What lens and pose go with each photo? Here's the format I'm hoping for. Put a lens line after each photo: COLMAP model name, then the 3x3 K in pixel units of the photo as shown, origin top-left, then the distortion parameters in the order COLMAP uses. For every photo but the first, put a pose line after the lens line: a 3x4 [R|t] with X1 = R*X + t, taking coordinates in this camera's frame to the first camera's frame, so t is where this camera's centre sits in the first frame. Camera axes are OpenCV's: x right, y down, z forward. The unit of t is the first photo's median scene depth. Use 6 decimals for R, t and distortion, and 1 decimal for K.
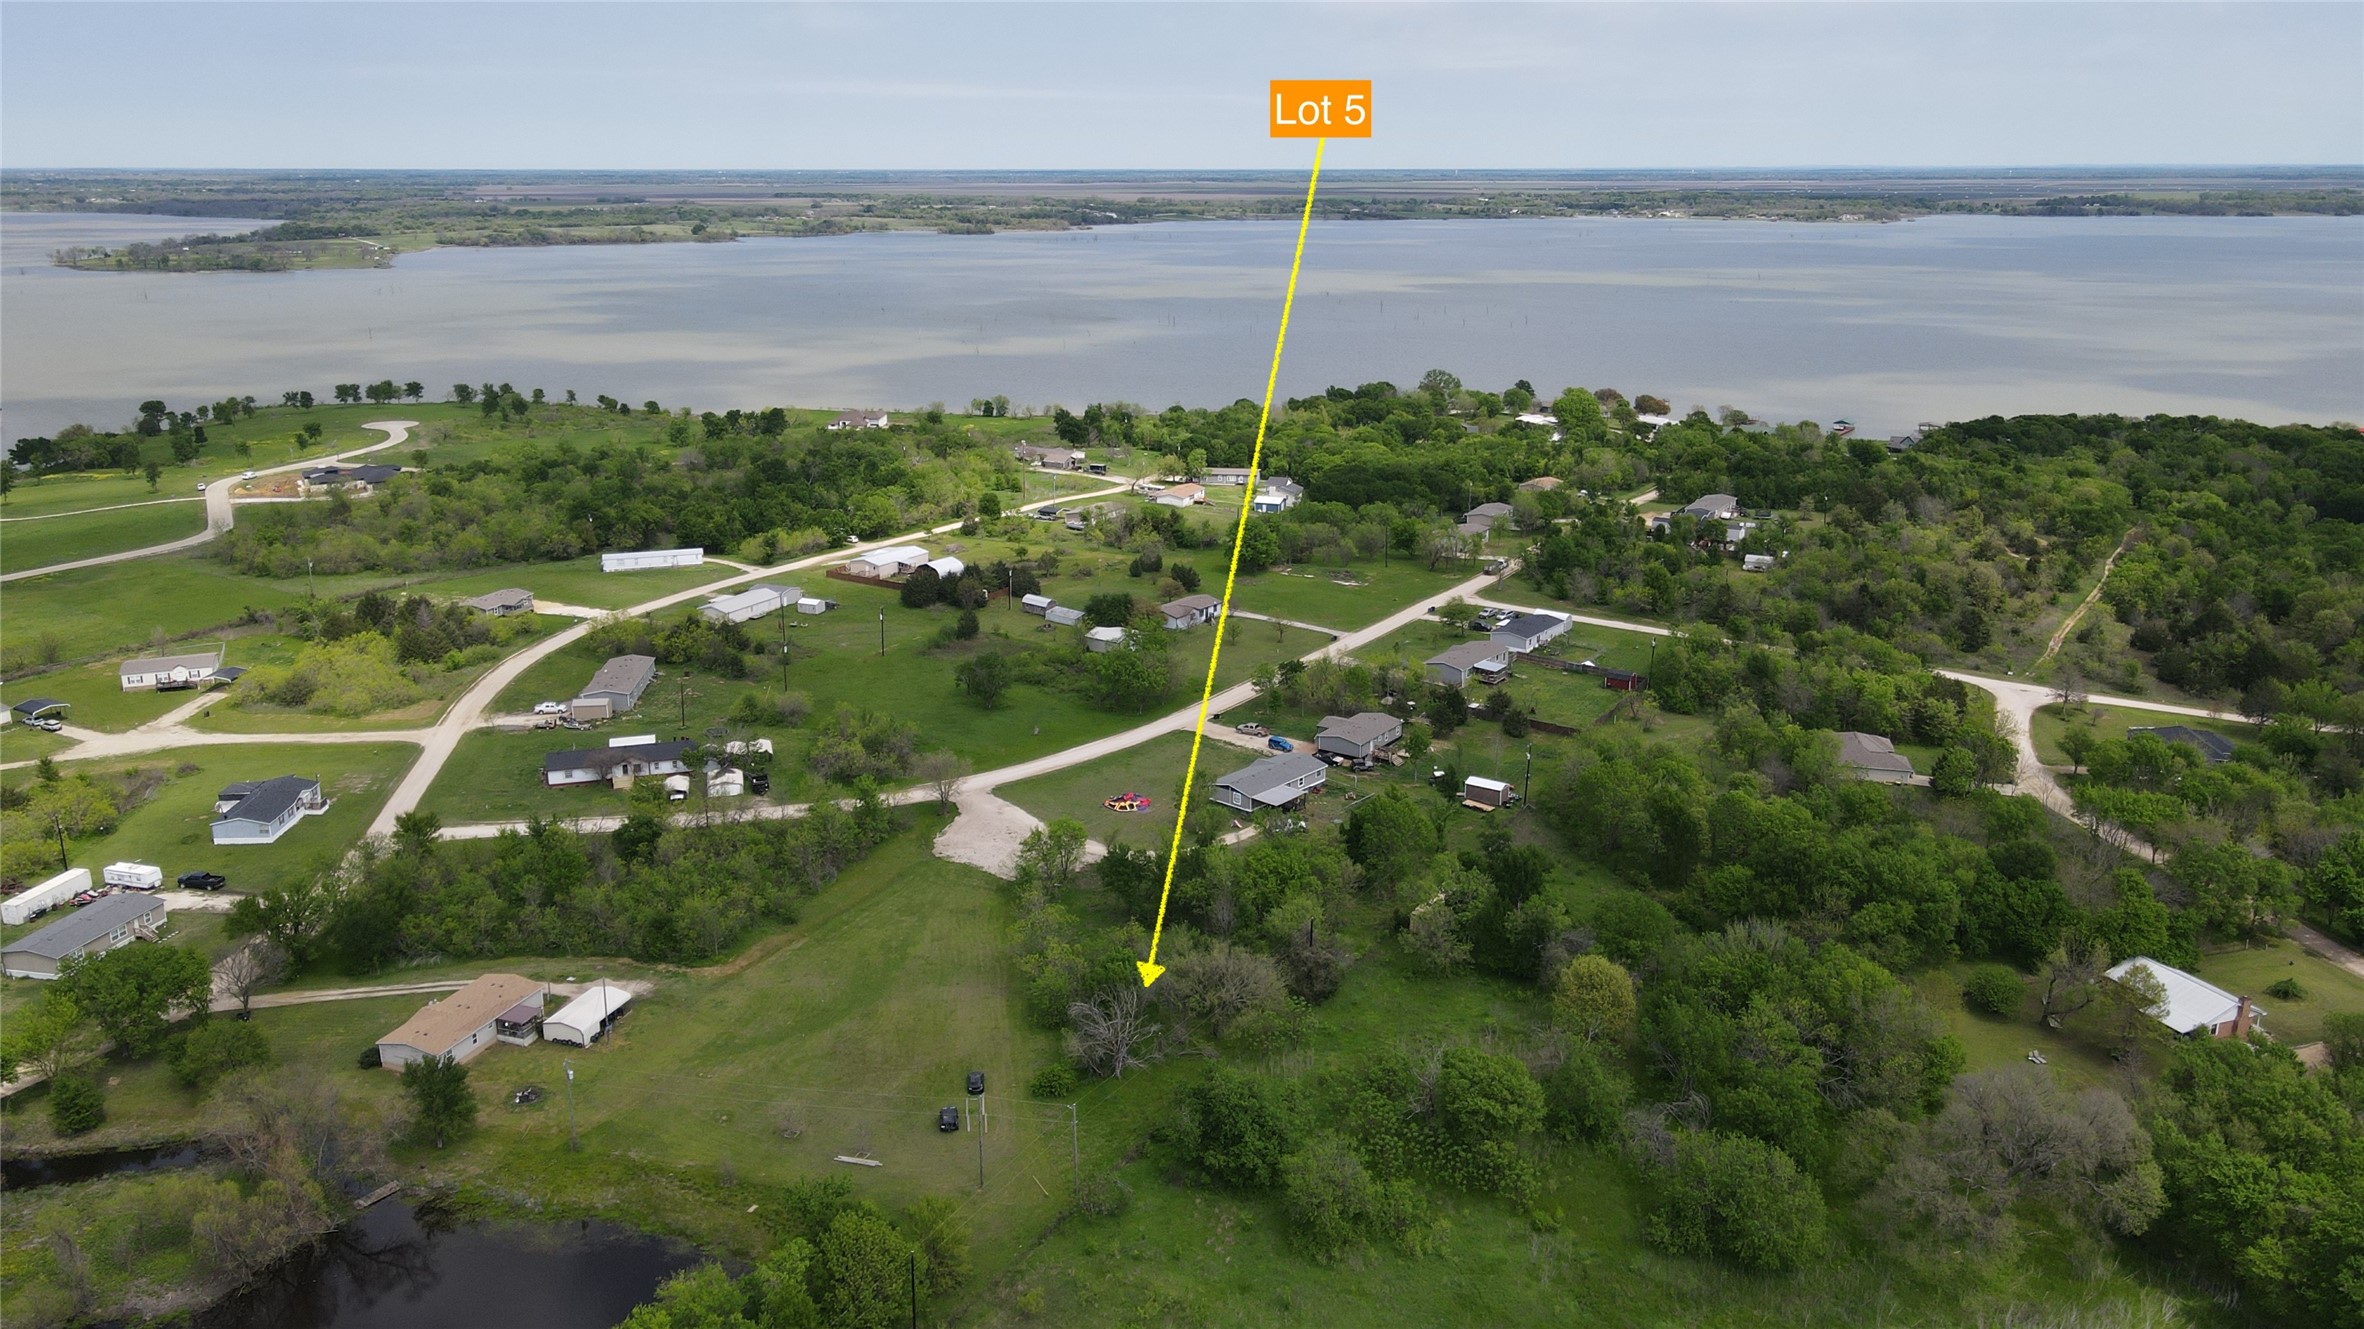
lens RADIAL K [[1738.0, 0, 1180.9], [0, 1738.0, 675.9], [0, 0, 1]] dist [0.008628, 0.025295]
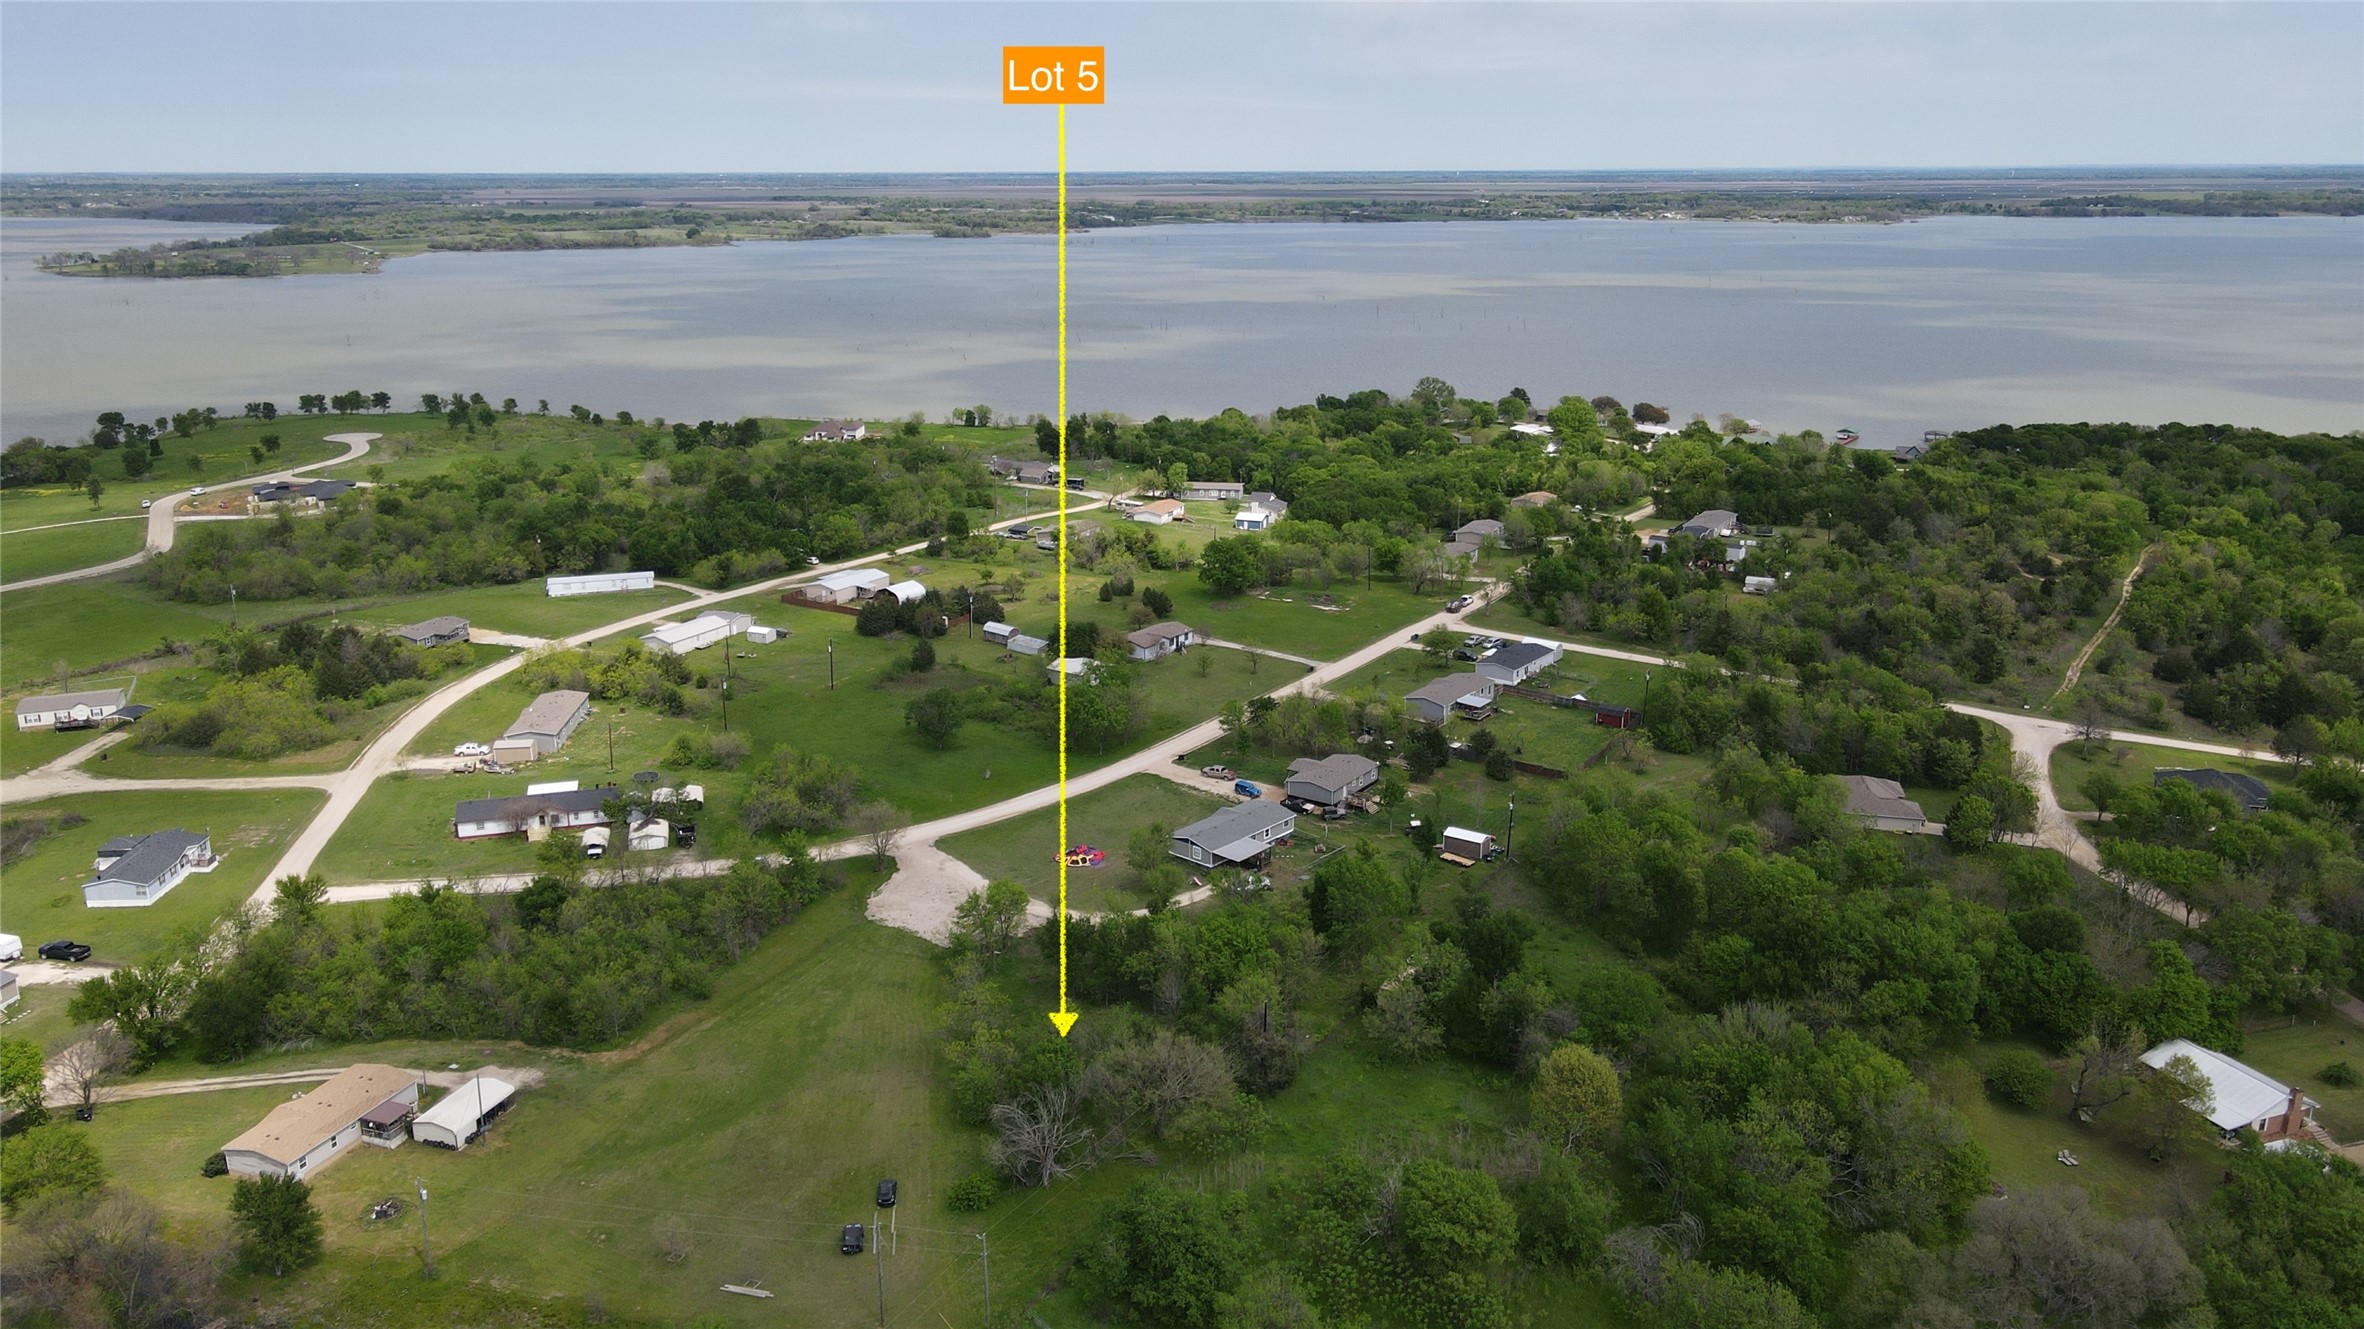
lens RADIAL K [[1738.0, 0, 1181.3], [0, 1738.0, 675.9], [0, 0, 1]] dist [0.008628, 0.025295]
pose [[0.999997, -0.001759, -0.001485, 0.022488], [0.001757, 0.999998, -0.001120, -0.020076], [0.001487, 0.001118, 0.999998, 0.062927]]
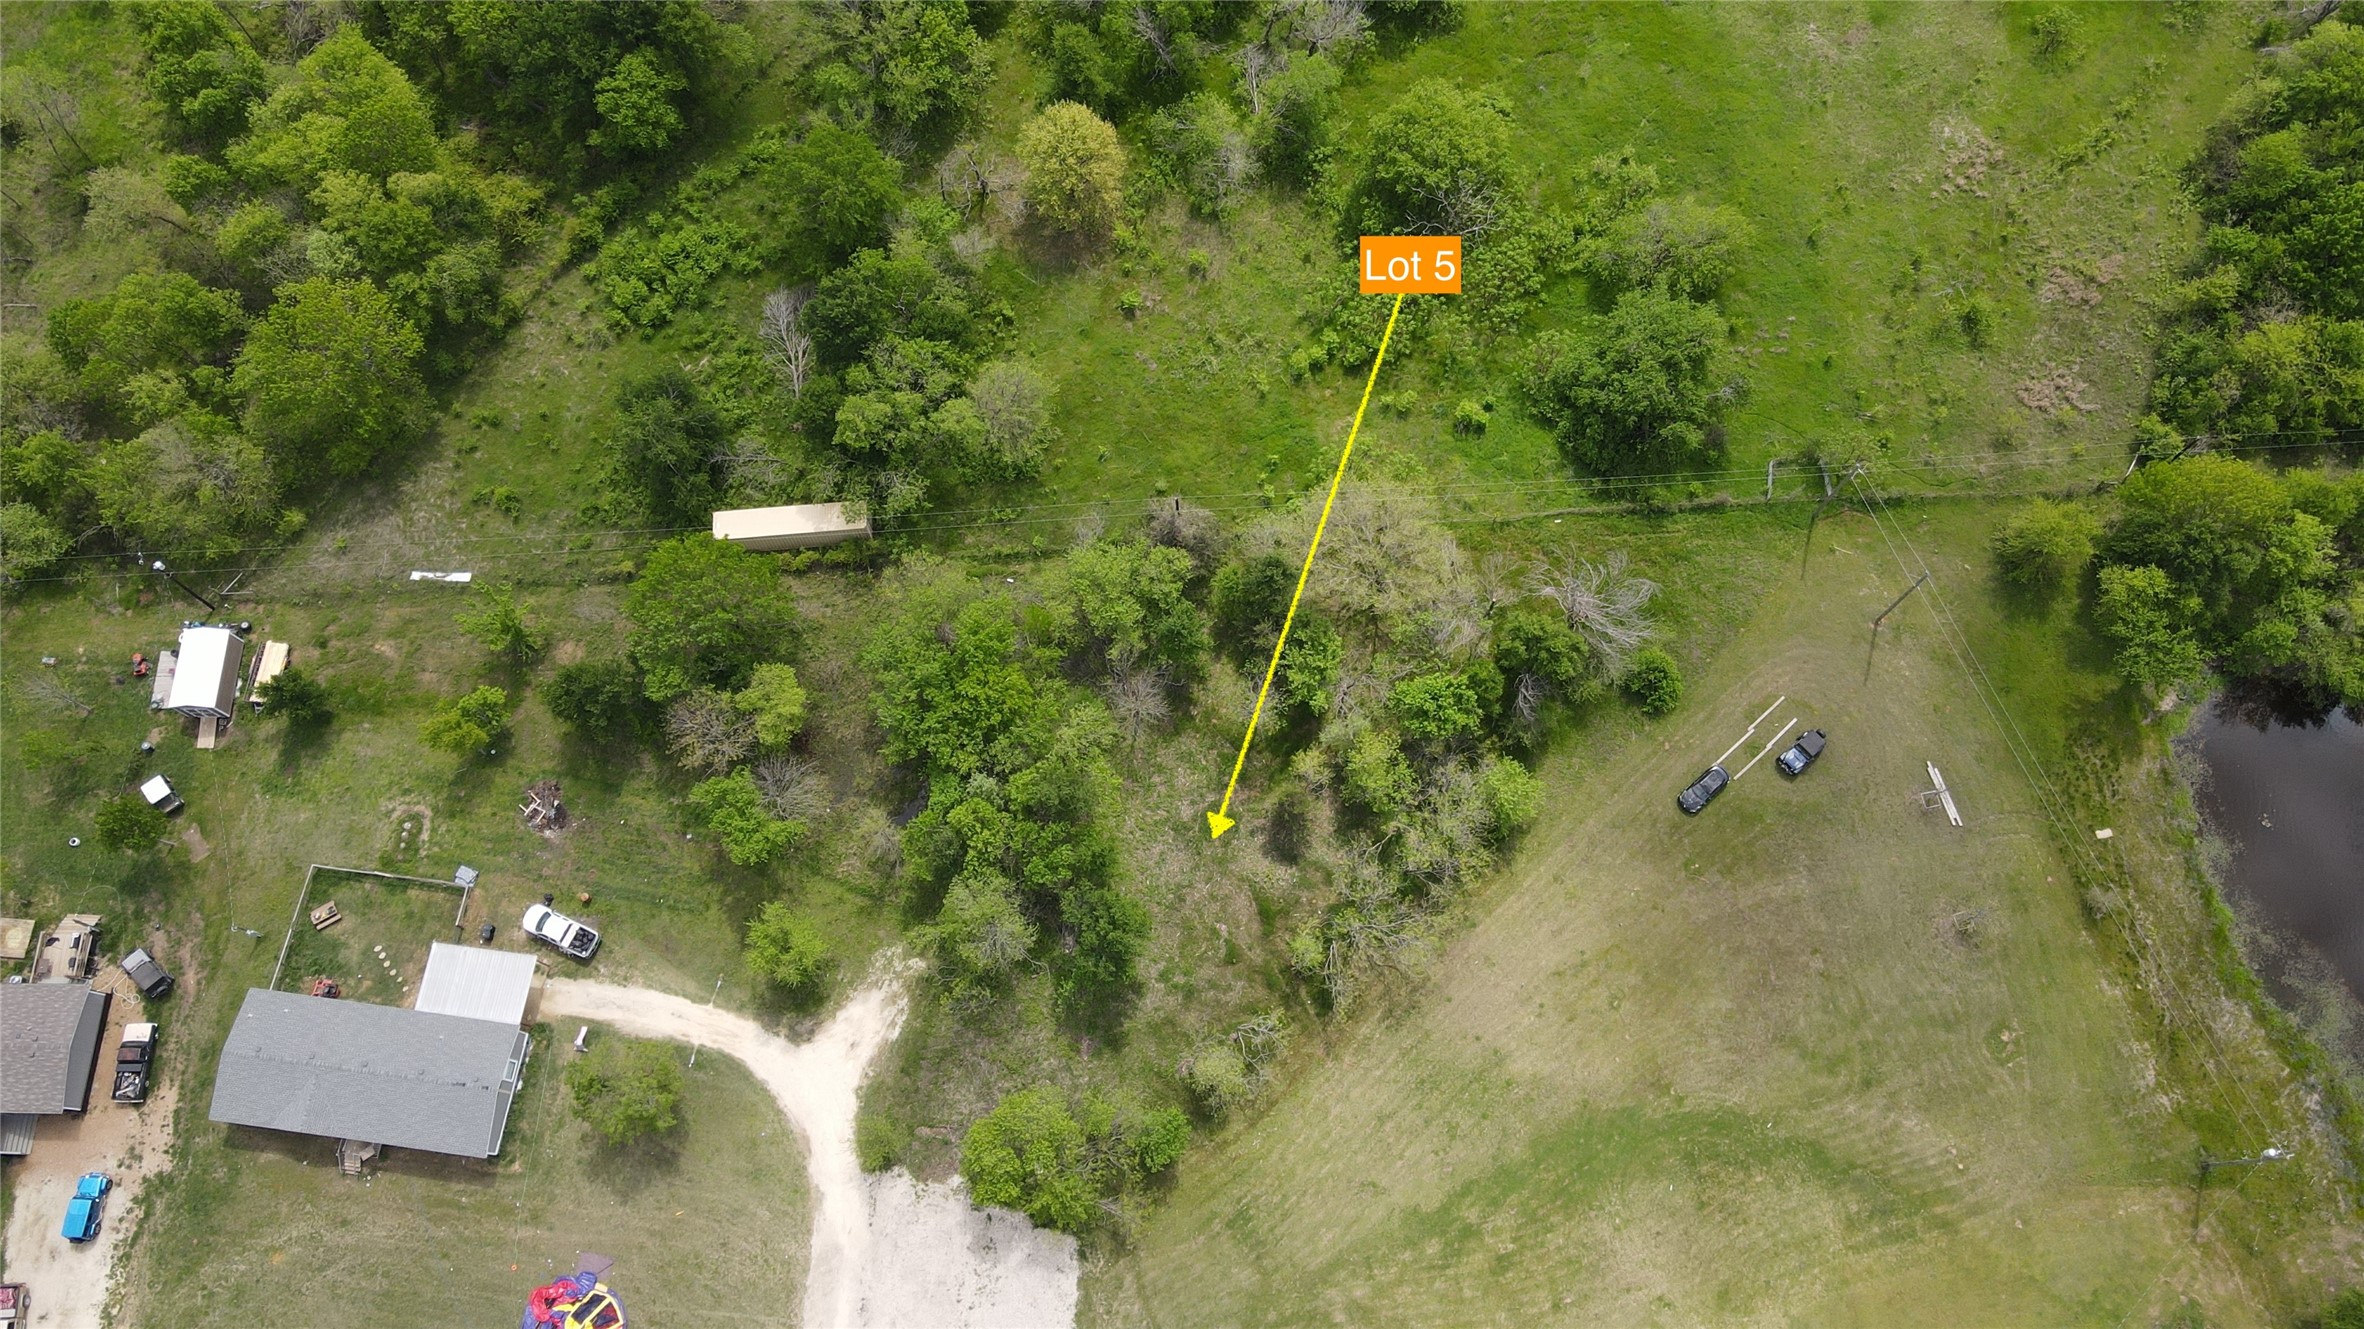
lens RADIAL K [[1738.0, 0, 1181.4], [0, 1738.0, 652.9], [0, 0, 1]] dist [0.008628, 0.025295]
pose [[-0.561002, -0.780700, 0.275290, -0.093281], [0.244327, 0.161581, 0.956136, -0.297748], [-0.790937, 0.603655, 0.100099, 0.663656]]
